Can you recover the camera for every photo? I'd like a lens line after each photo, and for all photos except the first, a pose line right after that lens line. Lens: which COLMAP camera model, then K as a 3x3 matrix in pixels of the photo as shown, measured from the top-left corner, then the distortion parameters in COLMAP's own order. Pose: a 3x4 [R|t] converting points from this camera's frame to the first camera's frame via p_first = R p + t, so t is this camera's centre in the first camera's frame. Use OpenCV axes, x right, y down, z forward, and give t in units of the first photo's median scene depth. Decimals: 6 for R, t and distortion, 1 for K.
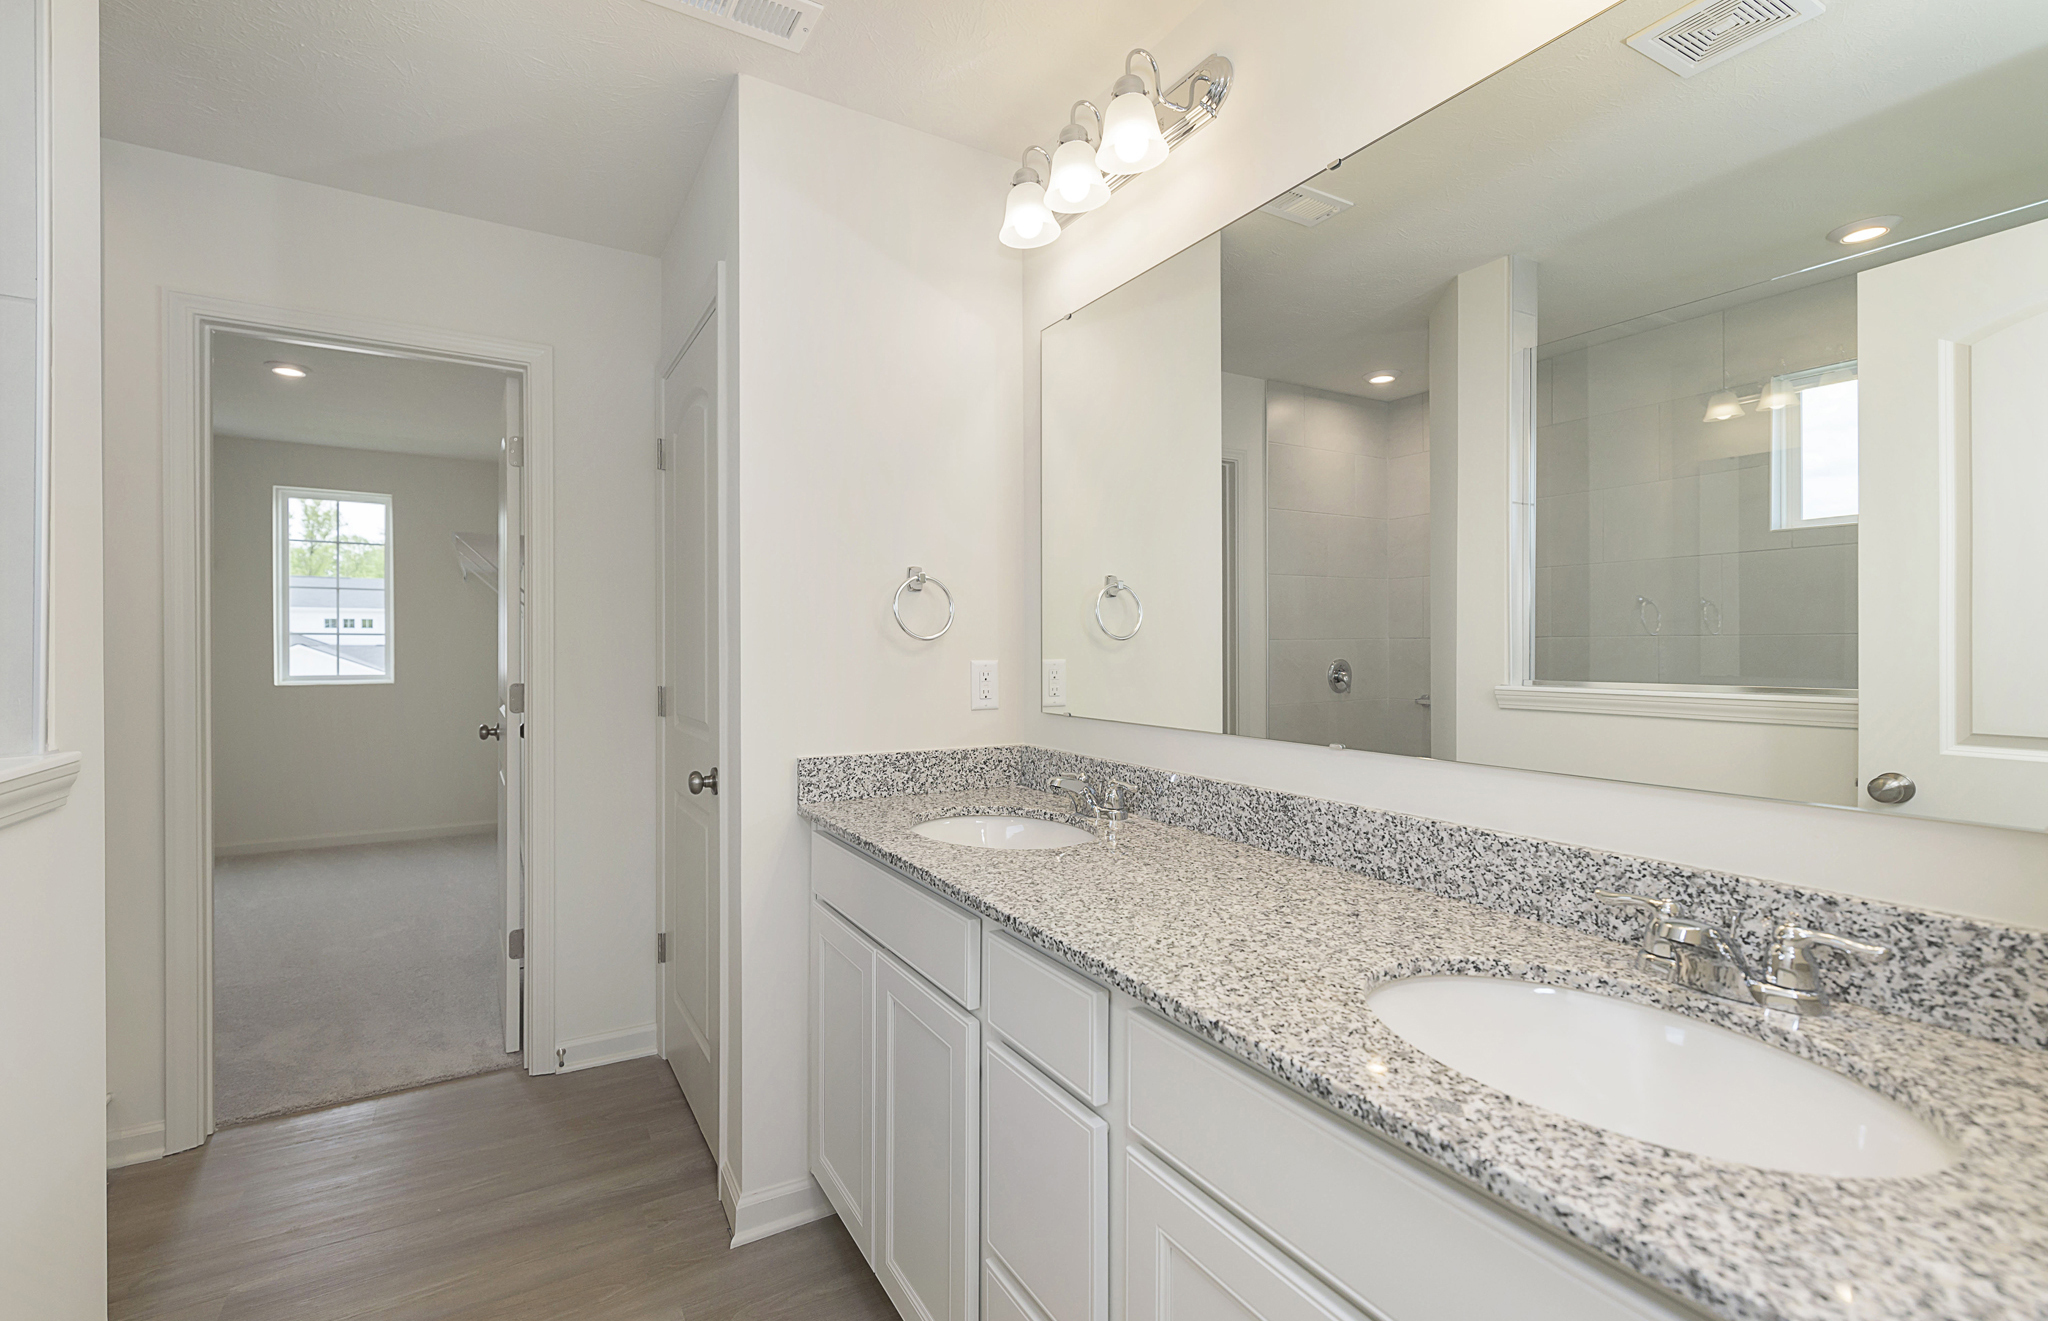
lens RADIAL K [[883.9, 0, 1024.0], [0, 883.9, 660.5], [0, 0, 1]] dist [-0.001098, -0.000265]
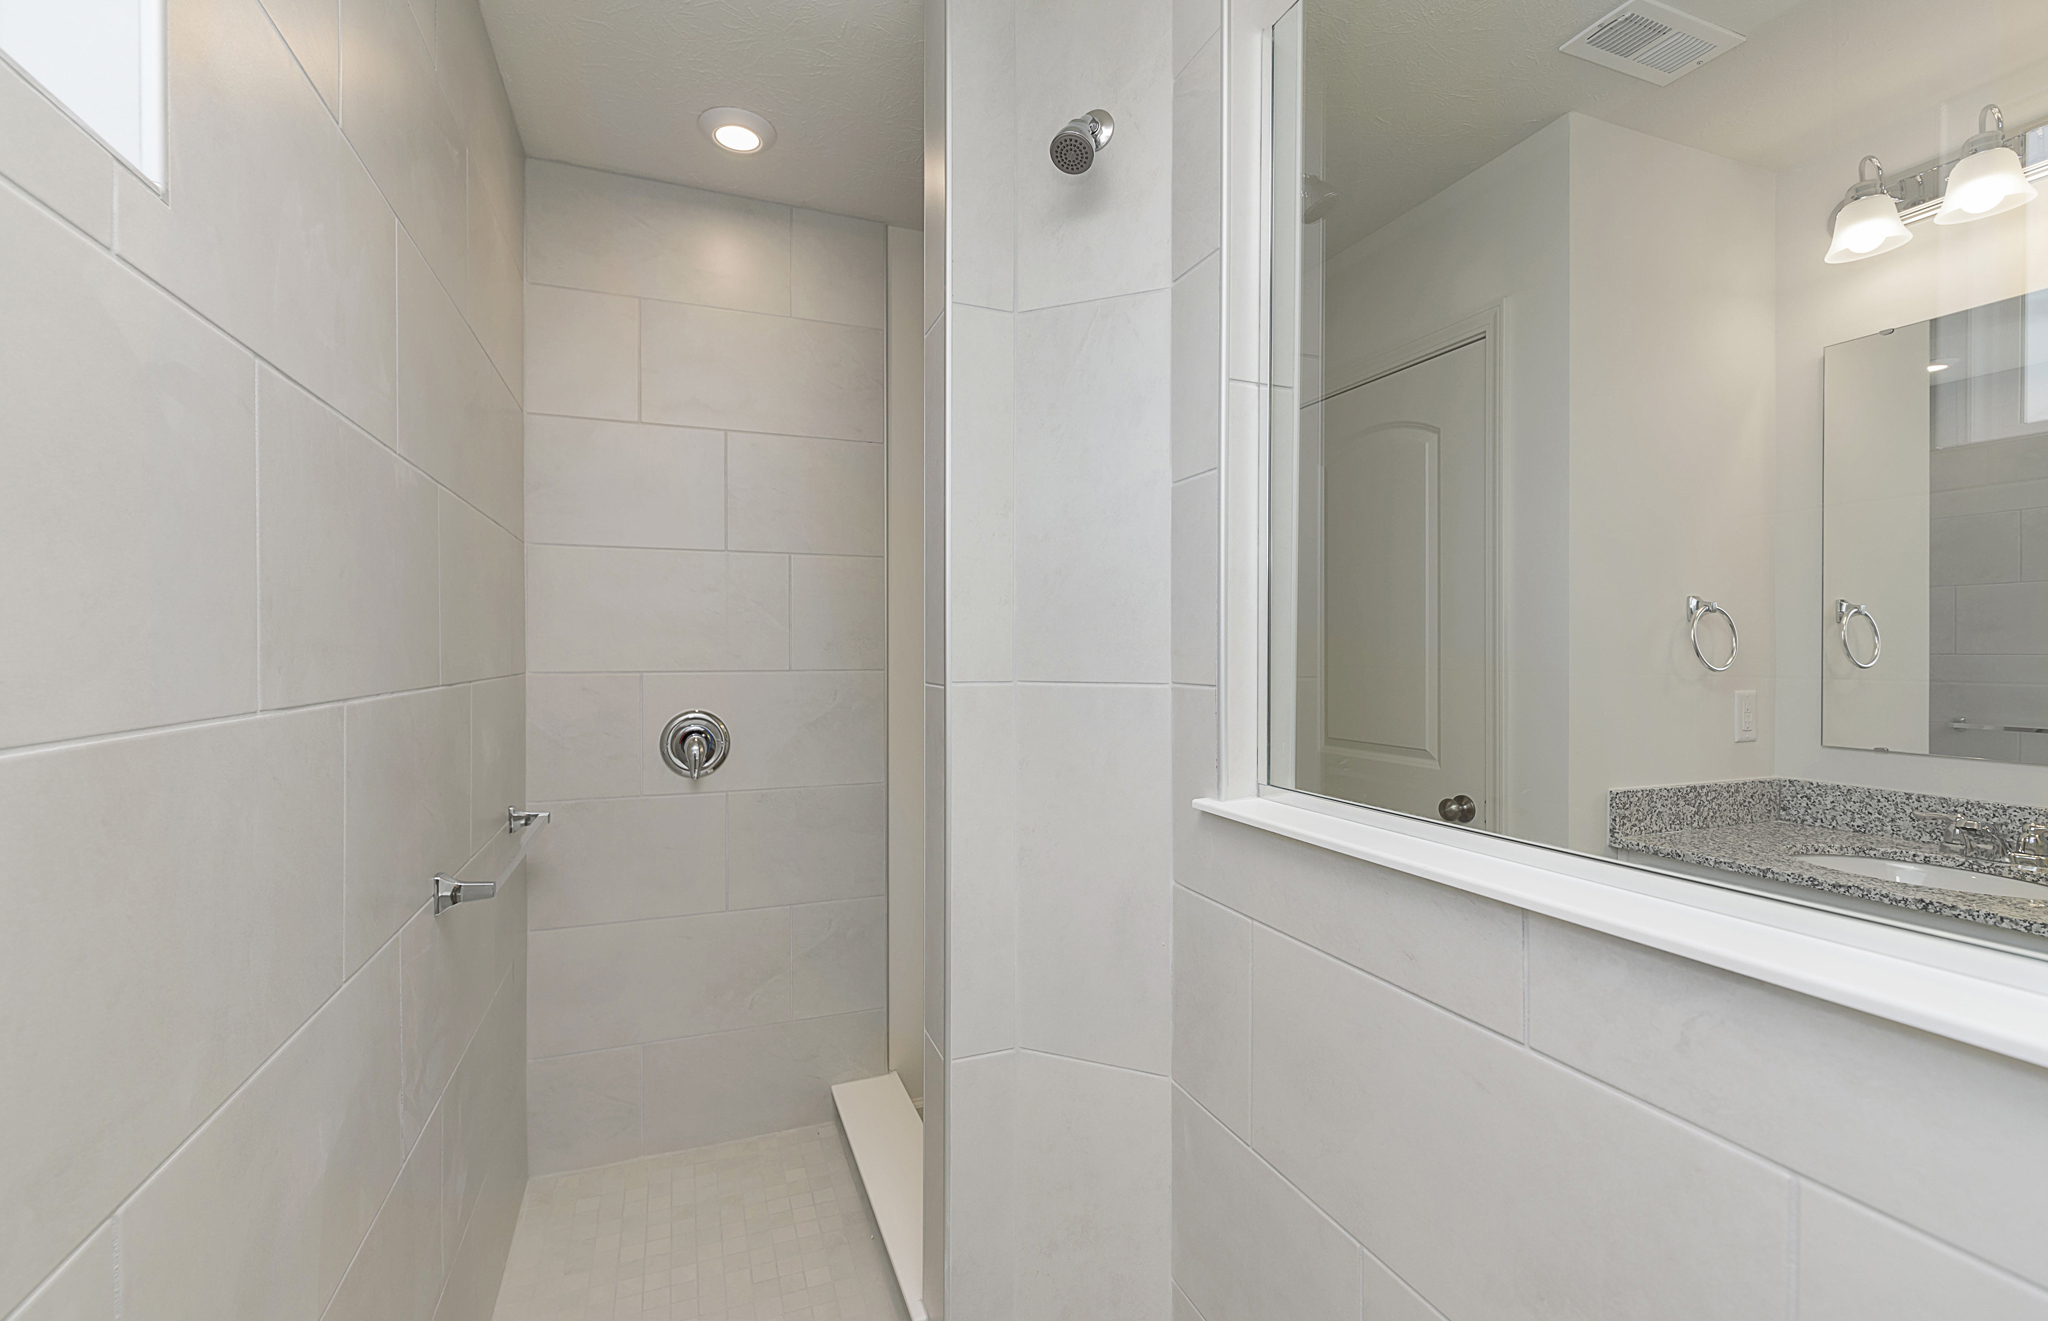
lens RADIAL K [[883.9, 0, 1024.0], [0, 883.9, 660.5], [0, 0, 1]] dist [-0.001098, -0.000265]
pose [[0.985317, -0.001487, -0.170726, -0.701387], [0.001019, 0.999995, -0.002827, -0.034078], [0.170730, 0.002612, 0.985314, -0.102616]]
